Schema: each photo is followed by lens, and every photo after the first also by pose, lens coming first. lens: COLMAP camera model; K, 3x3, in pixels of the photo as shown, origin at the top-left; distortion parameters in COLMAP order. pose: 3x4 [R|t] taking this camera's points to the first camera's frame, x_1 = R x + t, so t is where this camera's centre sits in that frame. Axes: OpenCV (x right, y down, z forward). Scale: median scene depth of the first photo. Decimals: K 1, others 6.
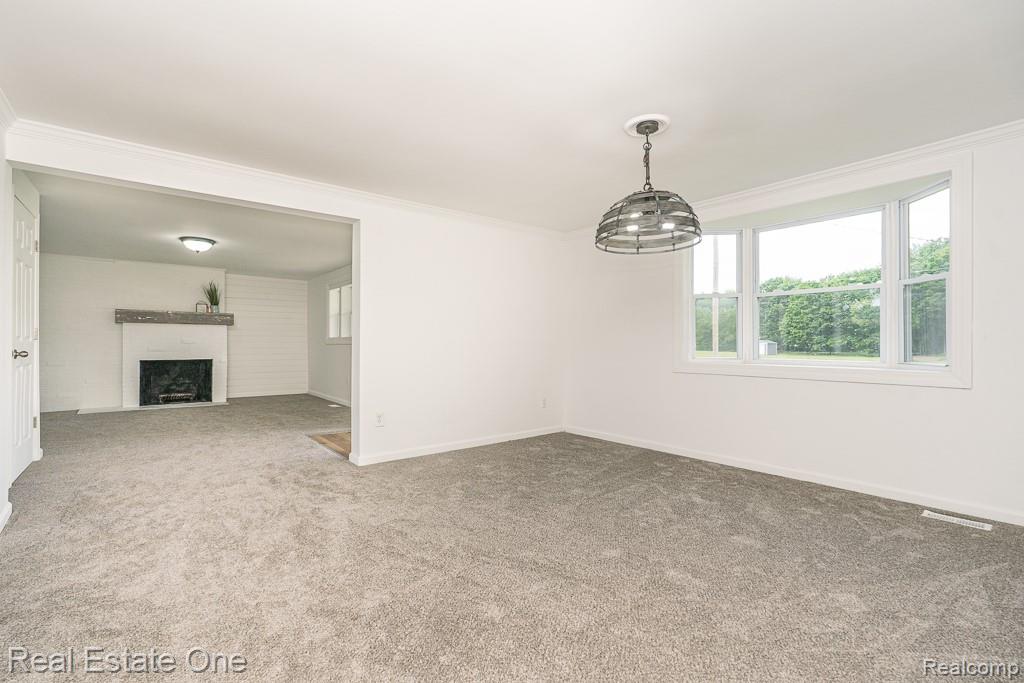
lens RADIAL K [[469.0, 0, 504.5], [0, 469.0, 344.4], [0, 0, 1]] dist [-0.000333, 0.002411]
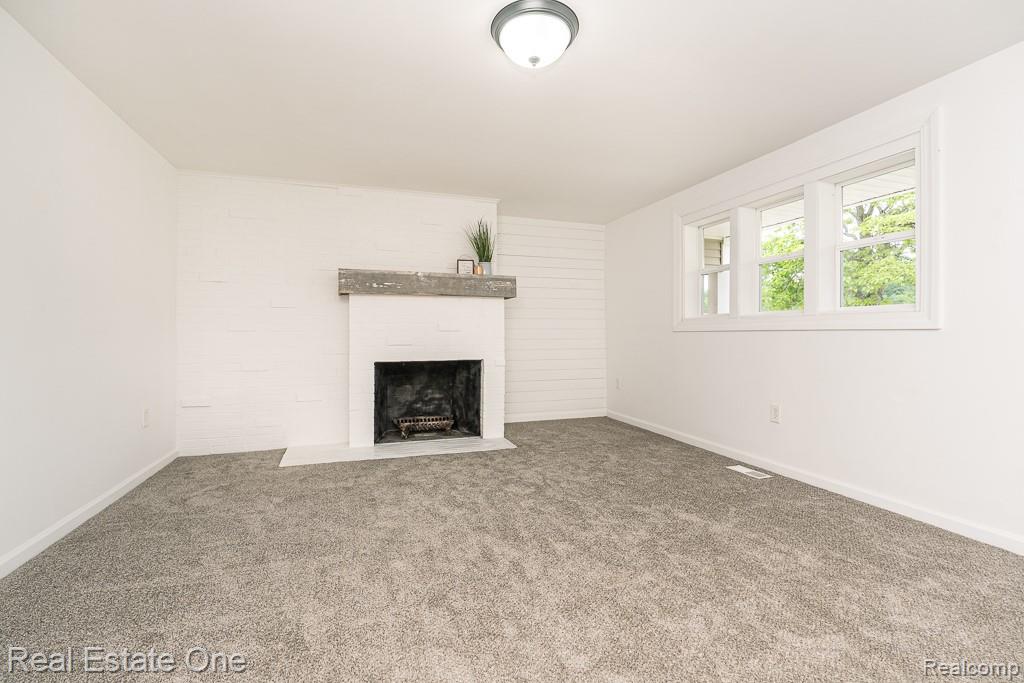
lens RADIAL K [[469.0, 0, 512.1], [0, 469.0, 326.7], [0, 0, 1]] dist [-0.000333, 0.002411]
pose [[0.944566, -0.013646, -0.328039, -0.406975], [0.006523, 0.999719, -0.022806, 0.005568], [0.328258, 0.019402, 0.944389, 0.487875]]
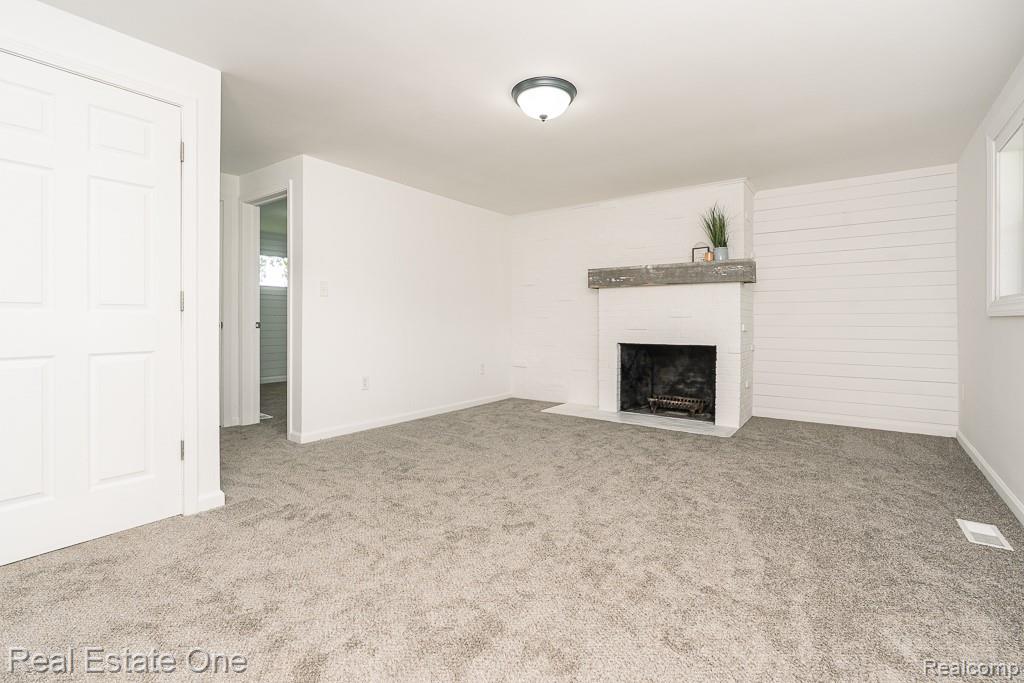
lens RADIAL K [[469.0, 0, 505.2], [0, 469.0, 321.4], [0, 0, 1]] dist [-0.000333, 0.002411]
pose [[0.265349, -0.002949, -0.964148, -0.157374], [-0.002947, 0.999988, -0.003870, 0.005614], [0.964148, 0.003869, 0.265338, 0.614655]]
